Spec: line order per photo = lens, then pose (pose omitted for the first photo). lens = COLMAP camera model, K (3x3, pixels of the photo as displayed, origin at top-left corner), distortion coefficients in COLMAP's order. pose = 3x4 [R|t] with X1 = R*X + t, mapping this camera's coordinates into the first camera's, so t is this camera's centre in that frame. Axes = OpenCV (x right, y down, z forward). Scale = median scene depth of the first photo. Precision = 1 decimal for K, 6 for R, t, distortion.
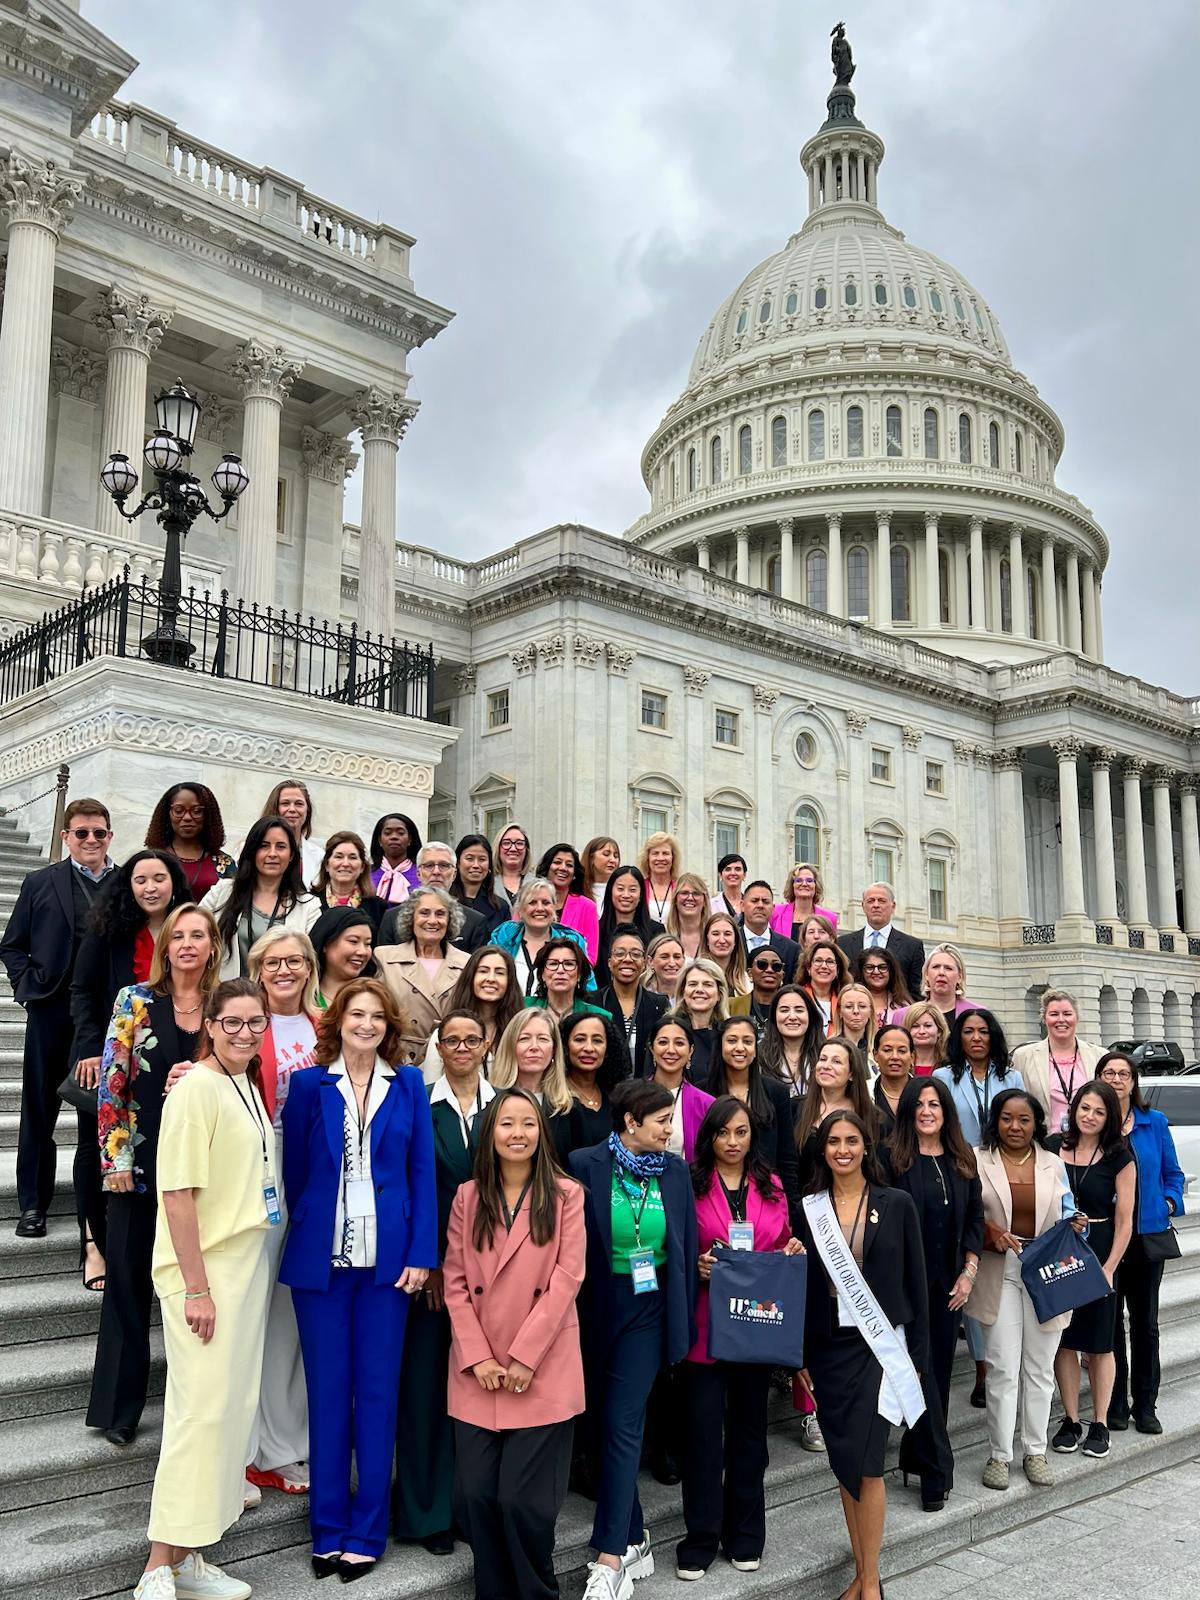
lens RADIAL K [[1391.1, 0, 660.5], [0, 1391.1, 851.3], [0, 0, 1]] dist [0.039384, -0.026619]
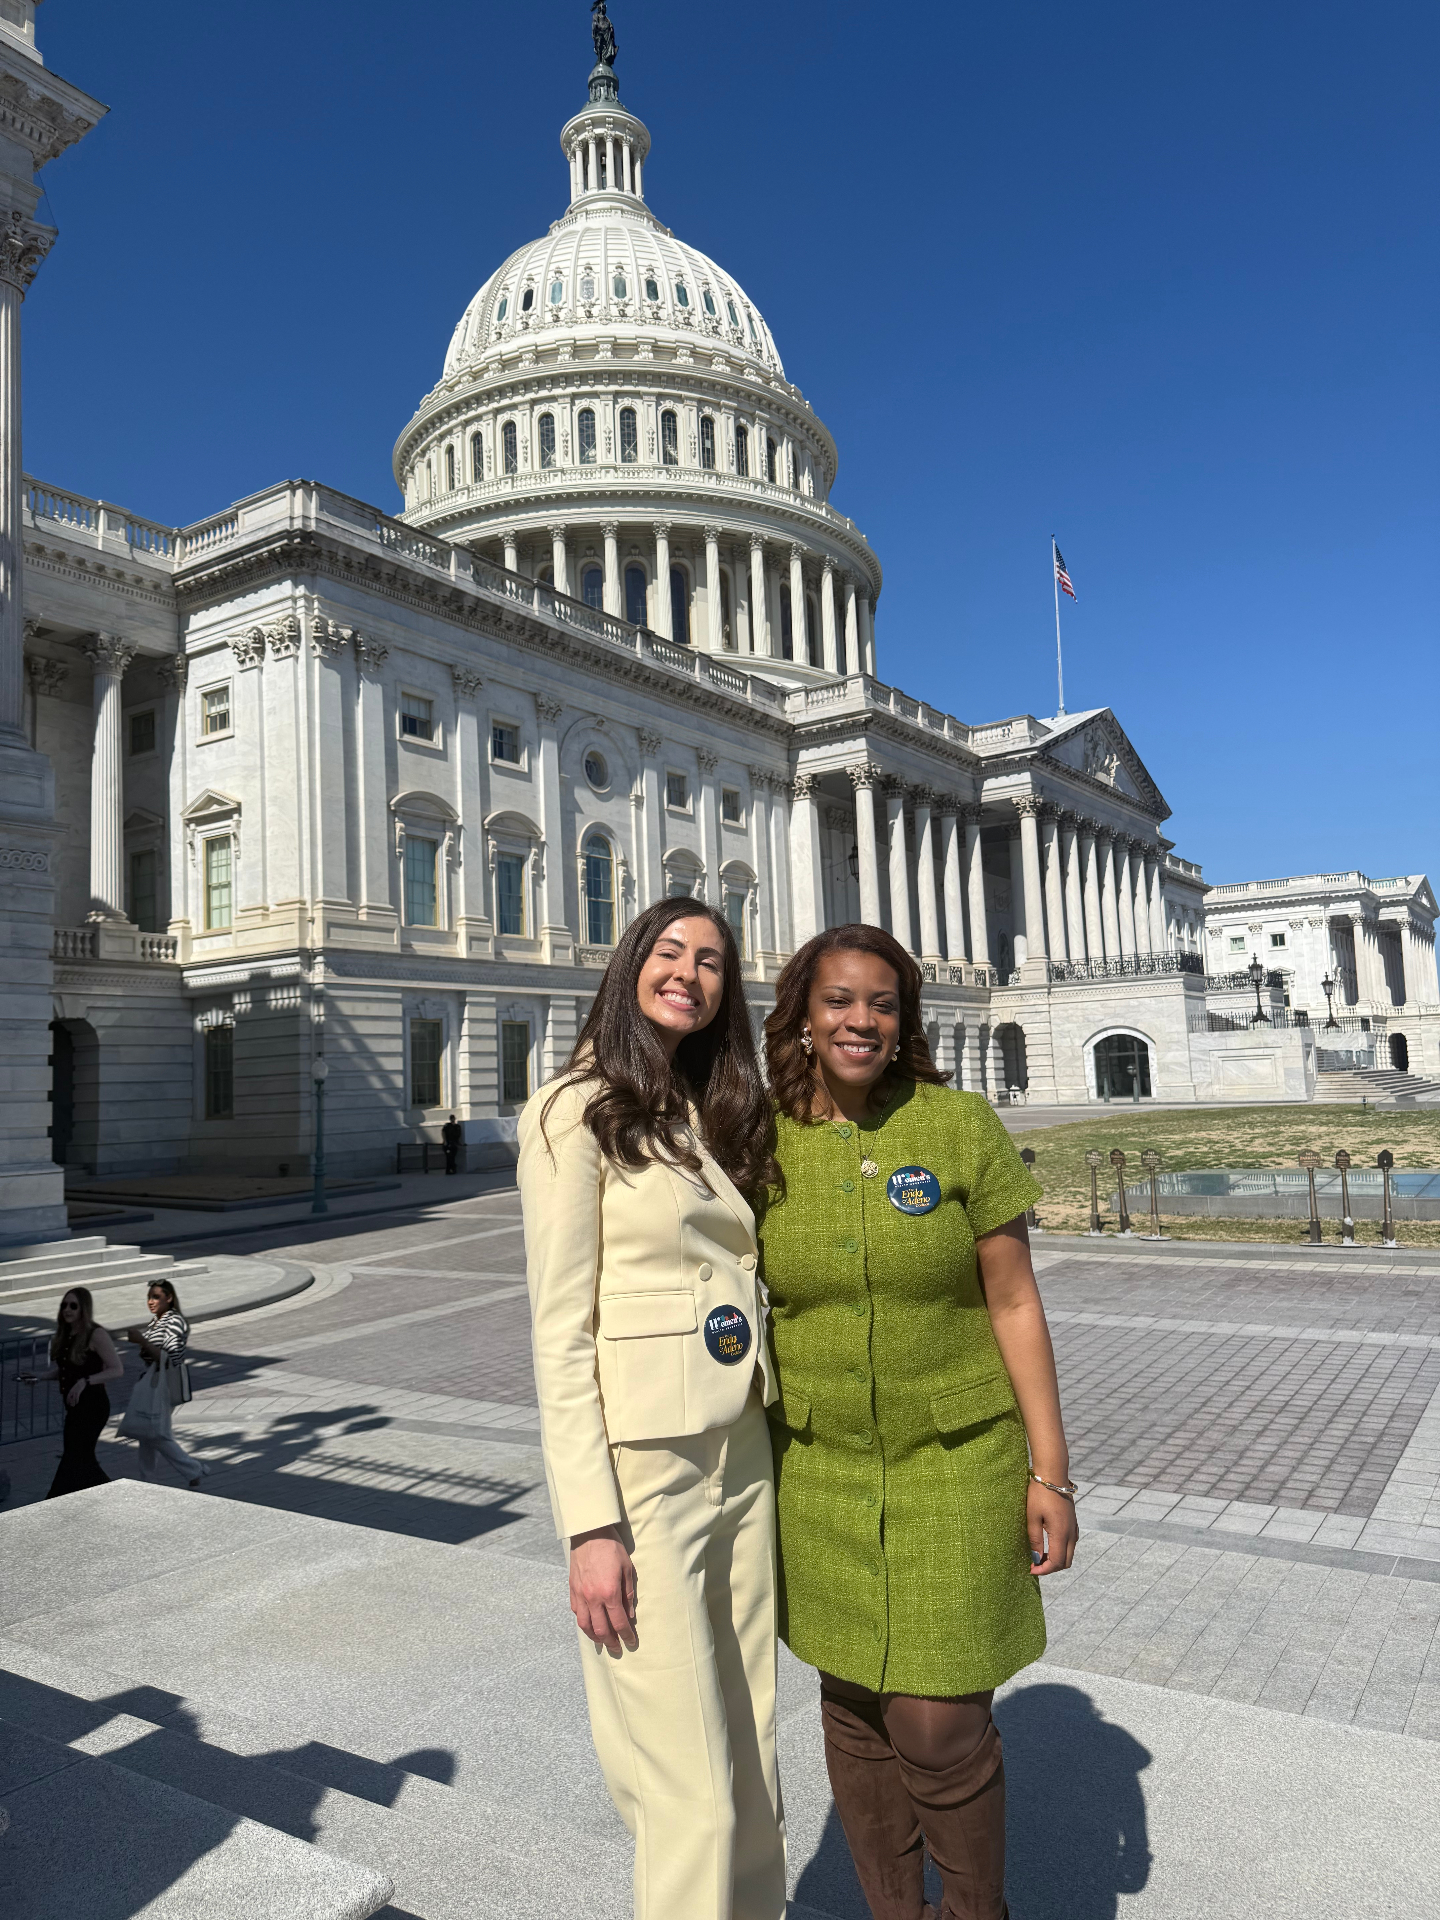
lens RADIAL K [[1322.2, 0, 737.3], [0, 1322.2, 948.8], [0, 0, 1]] dist [0.074365, -0.075689]
pose [[0.973211, -0.021068, 0.228947, -0.002428], [0.010826, 0.998888, 0.045897, 0.002618], [-0.229659, -0.042188, 0.972356, 0.134610]]
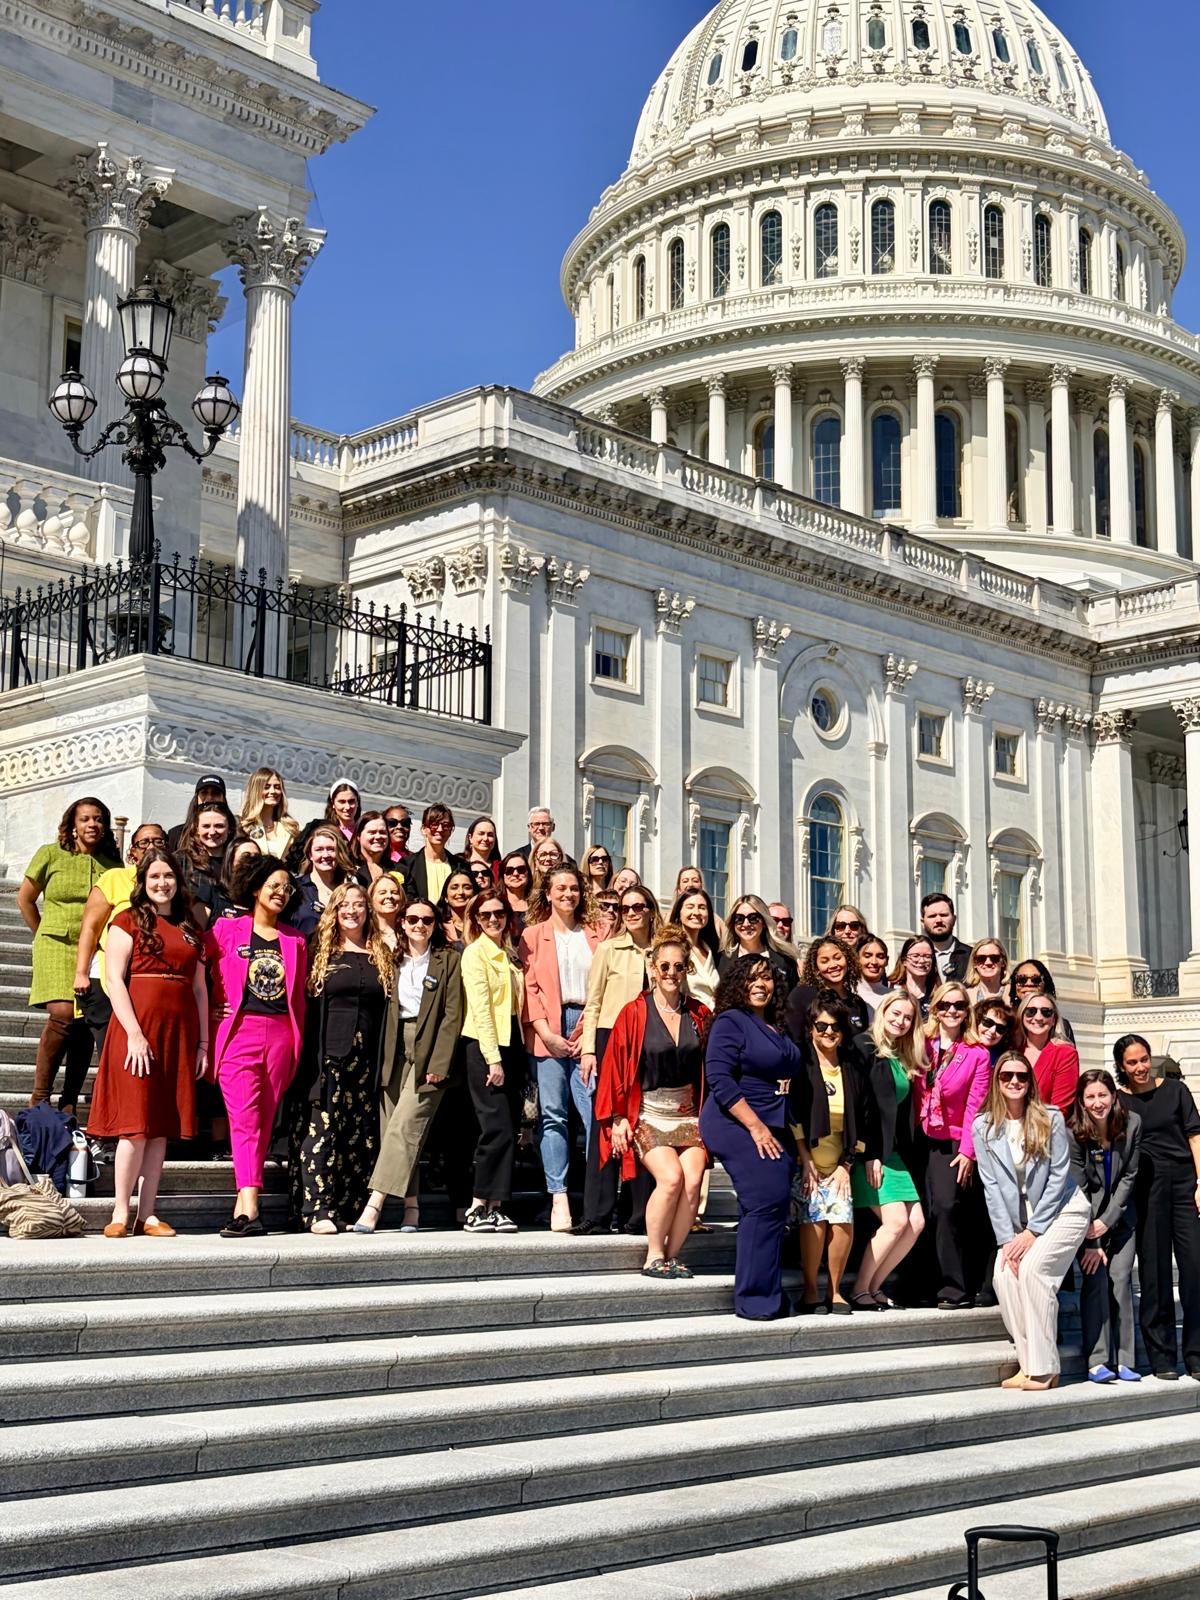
lens RADIAL K [[2149.0, 0, 624.3], [0, 2149.0, 840.0], [0, 0, 1]] dist [0.015249, 0.000000]
pose [[0.999283, 0.009274, 0.036713, -0.028984], [-0.009178, 0.999954, -0.002778, -0.005467], [-0.036737, 0.002439, 0.999322, -0.049899]]
